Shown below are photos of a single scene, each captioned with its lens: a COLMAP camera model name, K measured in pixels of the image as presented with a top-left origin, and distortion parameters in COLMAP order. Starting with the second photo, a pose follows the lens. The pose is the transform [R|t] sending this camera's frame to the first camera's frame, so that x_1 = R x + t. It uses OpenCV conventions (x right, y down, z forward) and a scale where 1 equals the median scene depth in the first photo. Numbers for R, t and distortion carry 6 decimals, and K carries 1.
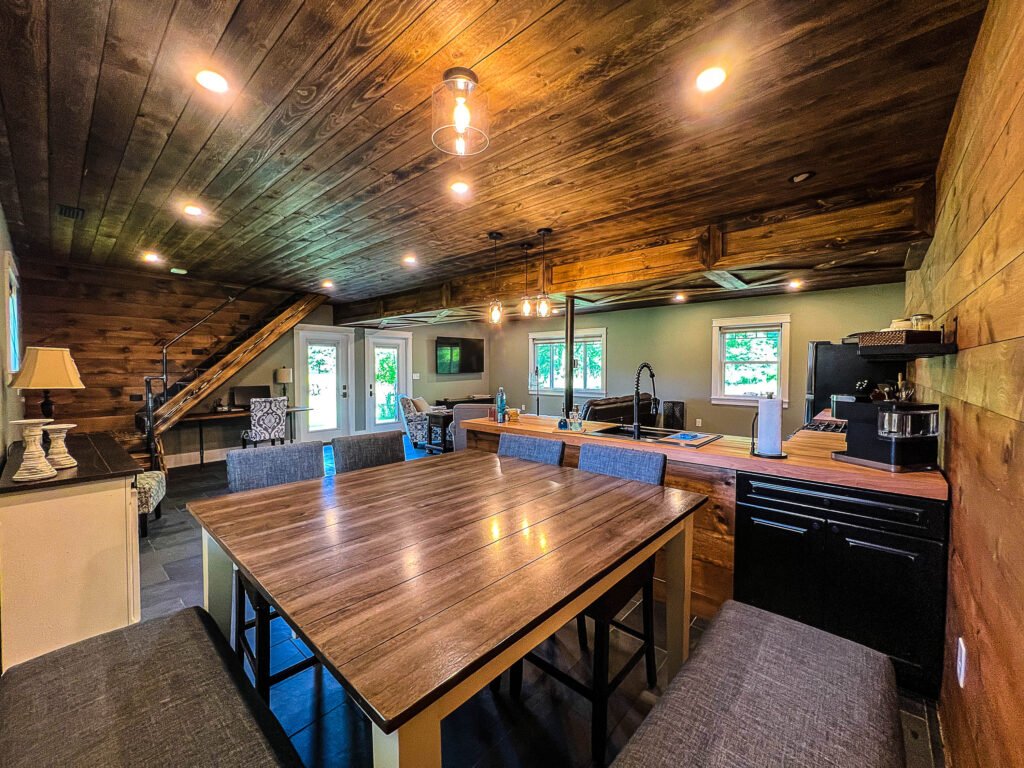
lens RADIAL K [[410.5, 0, 512.0], [0, 410.5, 384.0], [0, 0, 1]] dist [0.000545, 0.000089]
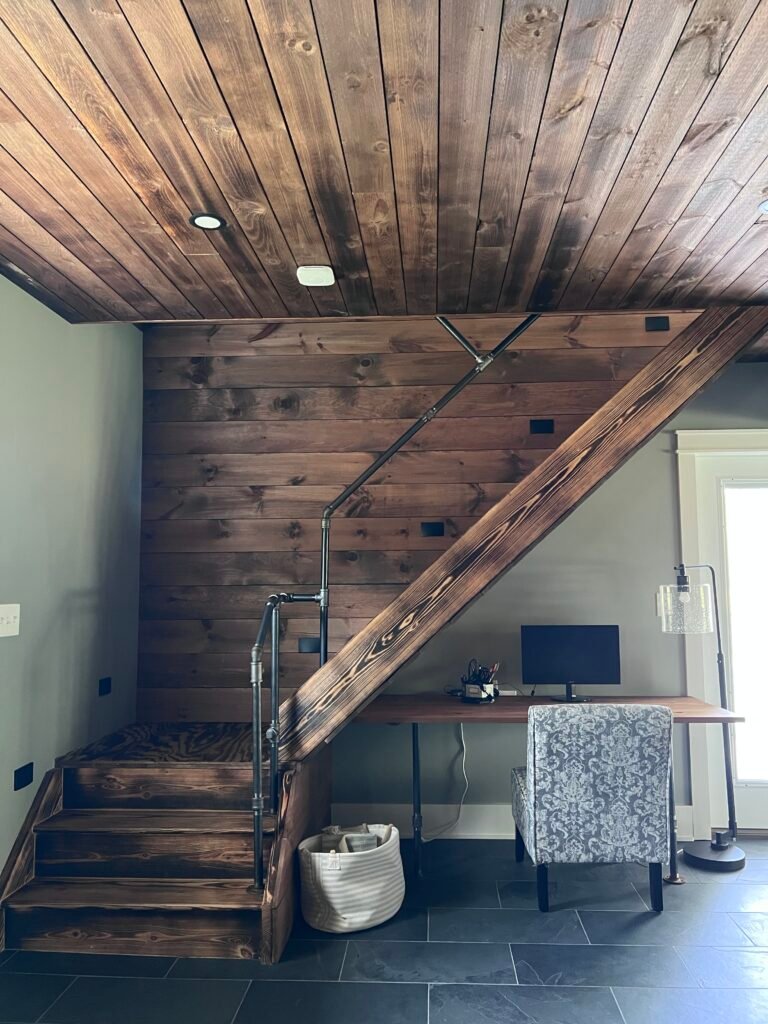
lens RADIAL K [[765.7, 0, 384.0], [0, 765.7, 512.0], [0, 0, 1]] dist [0.080552, -0.119025]
pose [[0.617328, -0.073489, -0.783266, -0.261859], [-0.024507, 0.993348, -0.112515, -0.014518], [0.786324, 0.088654, 0.611421, 0.586221]]
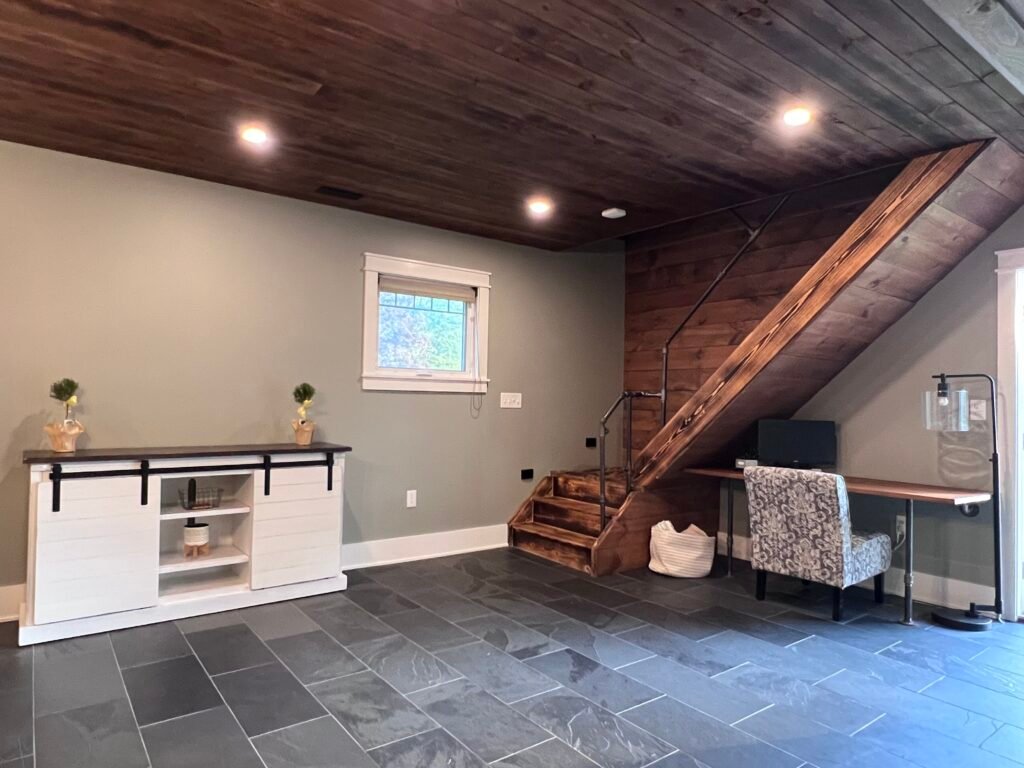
lens RADIAL K [[641.0, 0, 512.0], [0, 641.0, 384.0], [0, 0, 1]] dist [-0.000323, 0.000183]
pose [[-0.199754, -0.027242, -0.979467, 0.105510], [-0.059712, 0.998094, -0.015583, -0.003276], [0.978025, 0.055373, -0.201000, 0.913640]]
